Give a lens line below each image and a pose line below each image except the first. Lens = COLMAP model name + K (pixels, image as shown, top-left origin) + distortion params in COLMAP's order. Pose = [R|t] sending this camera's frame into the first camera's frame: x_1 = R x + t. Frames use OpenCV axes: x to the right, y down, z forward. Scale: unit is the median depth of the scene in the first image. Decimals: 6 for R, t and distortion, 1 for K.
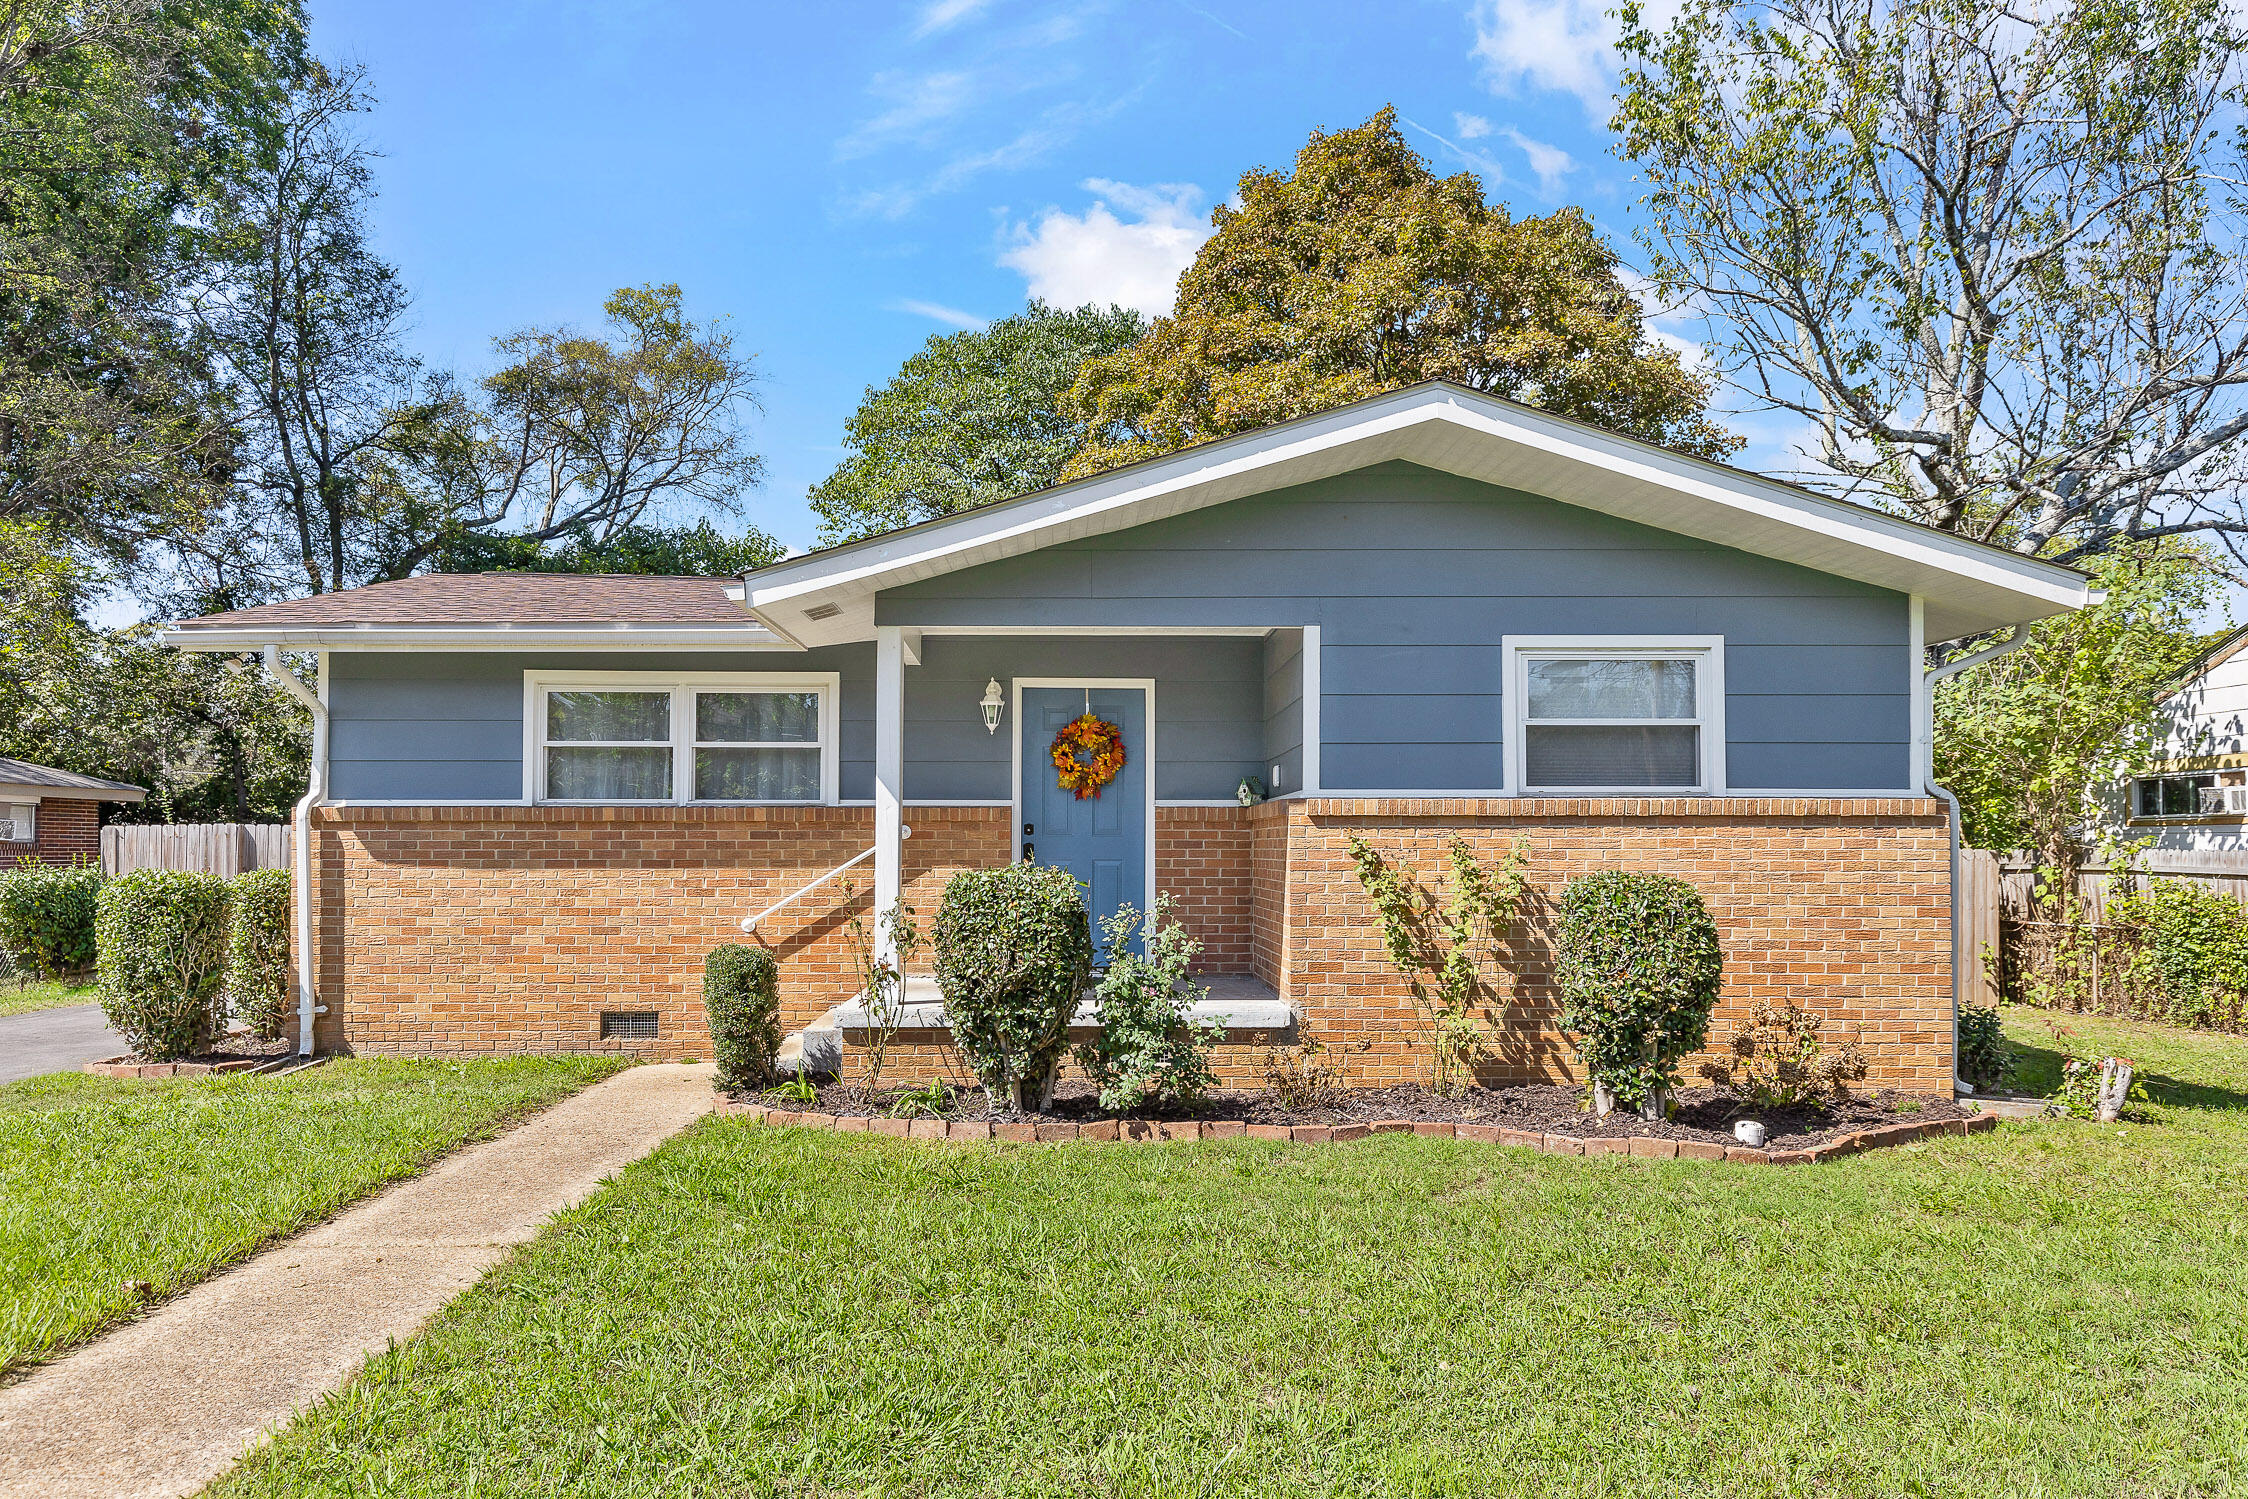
lens RADIAL K [[1495.6, 0, 1098.5], [0, 1495.6, 818.6], [0, 0, 1]] dist [0.006292, 0.001598]
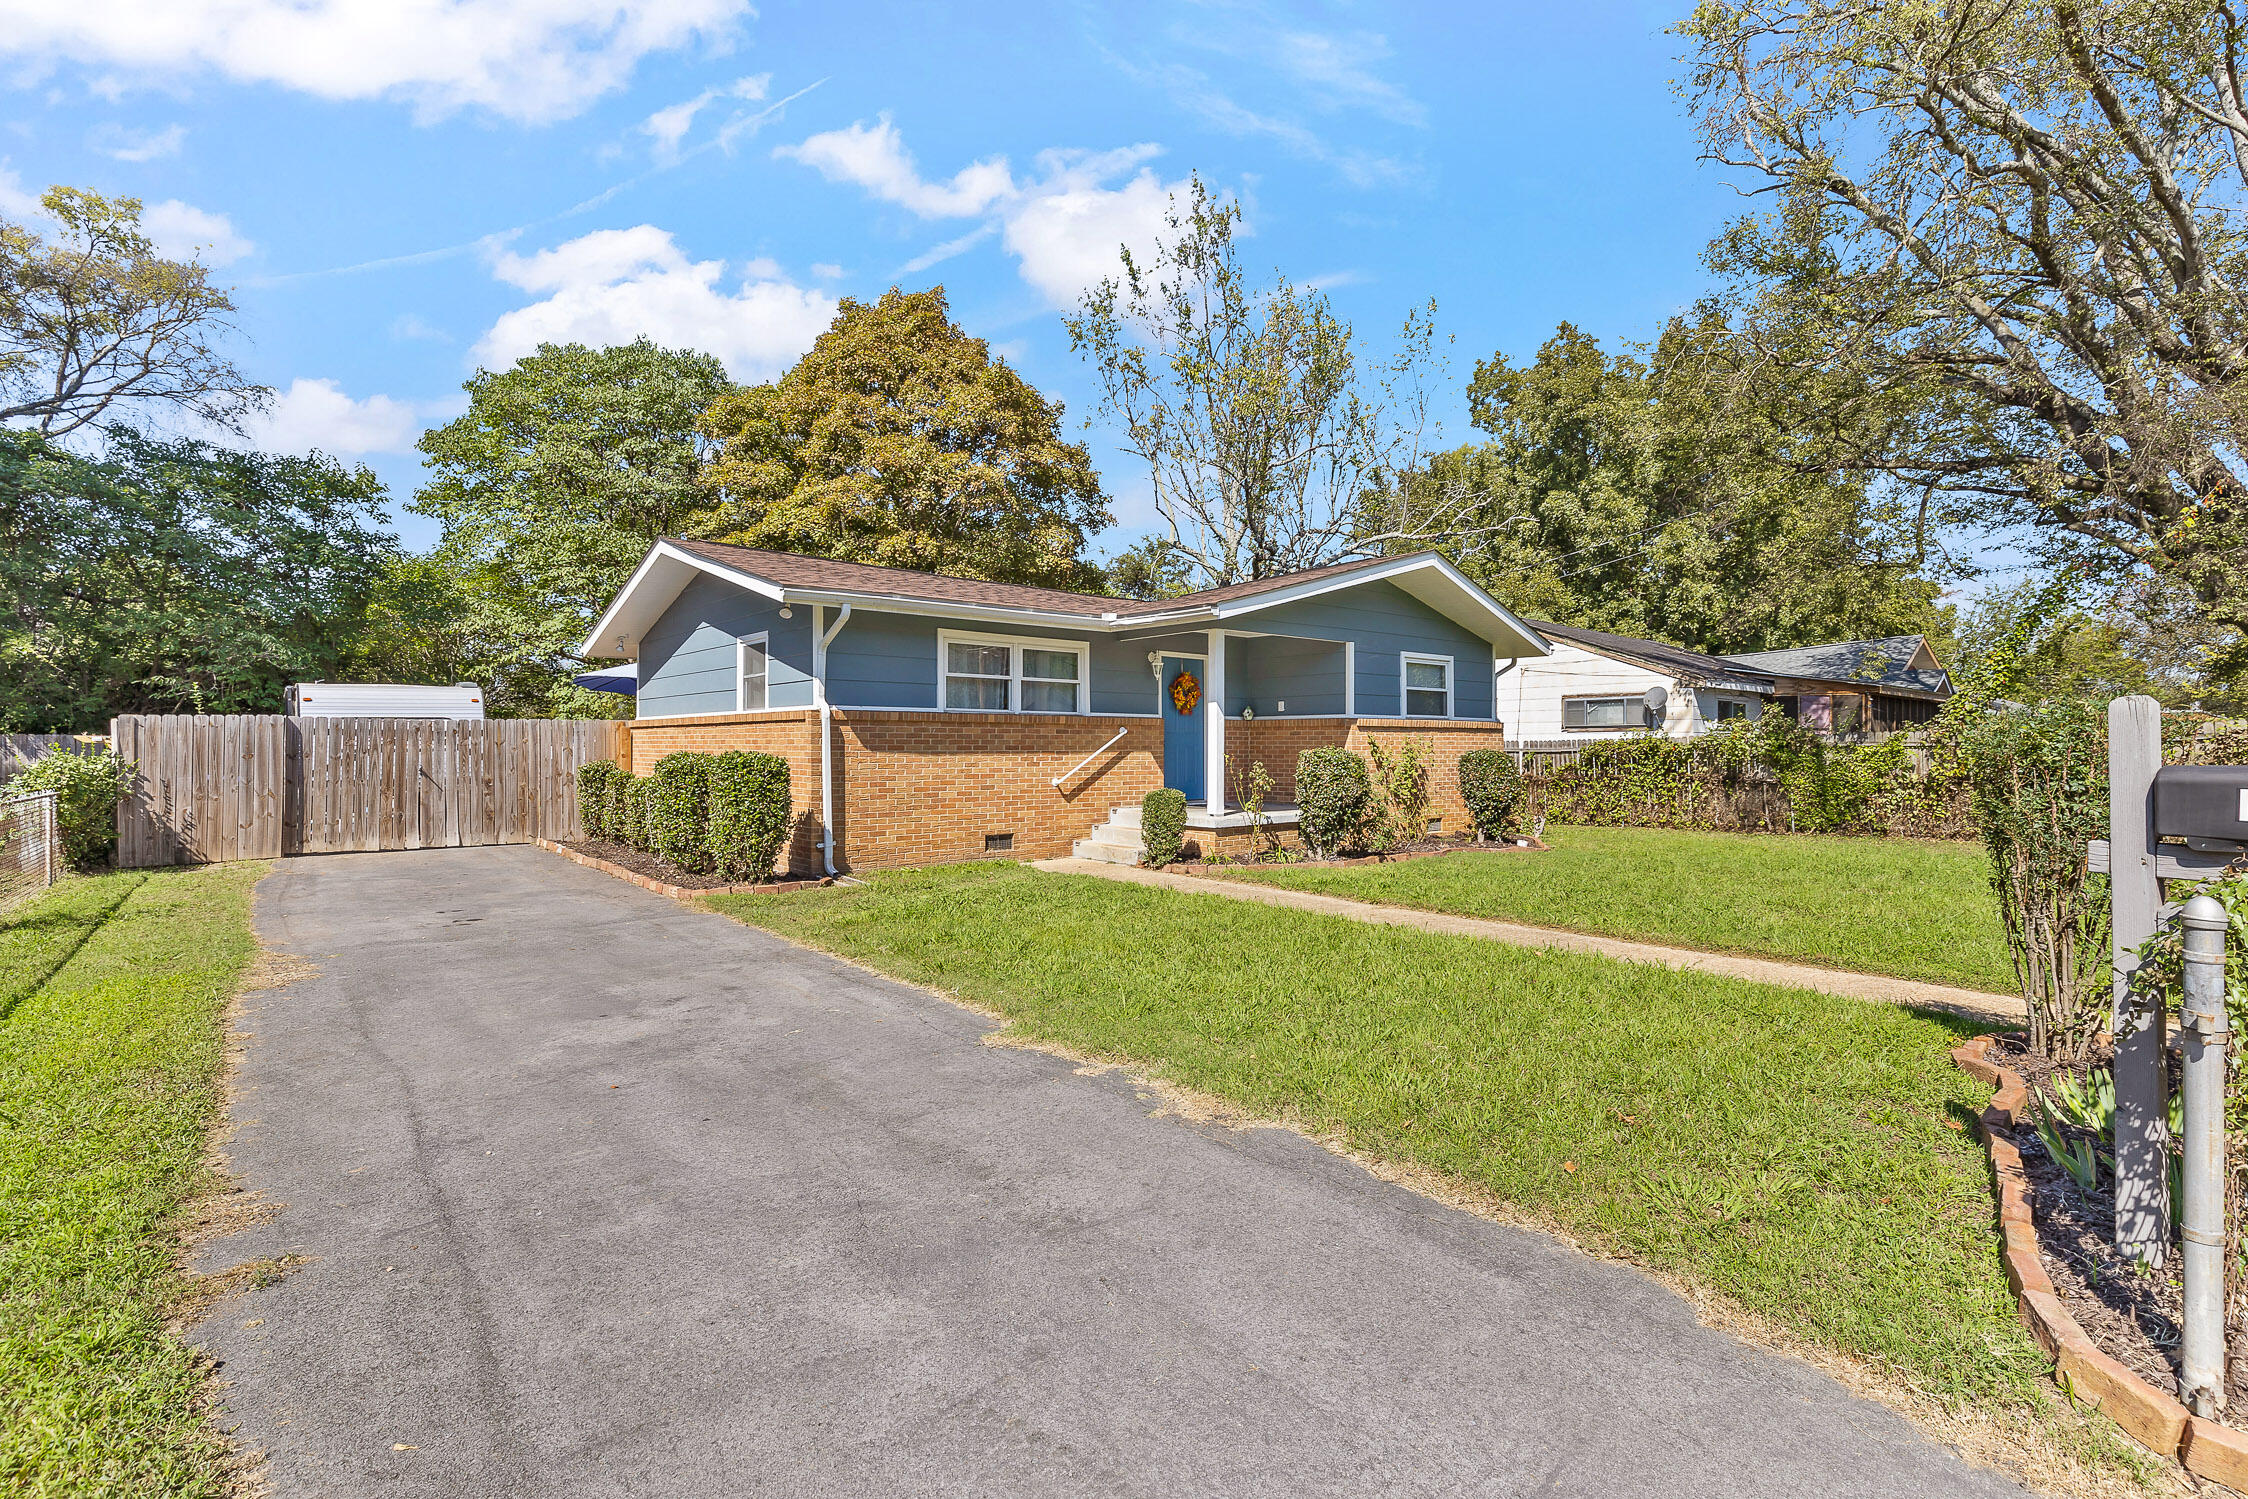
lens RADIAL K [[1020.8, 0, 1124.0], [0, 1020.8, 749.5], [0, 0, 1]] dist [0.008049, 0.000211]
pose [[0.774745, -0.001332, 0.632272, -0.939066], [-0.014842, 0.999684, 0.020293, 0.006644], [-0.632099, -0.025106, 0.774481, 0.011607]]
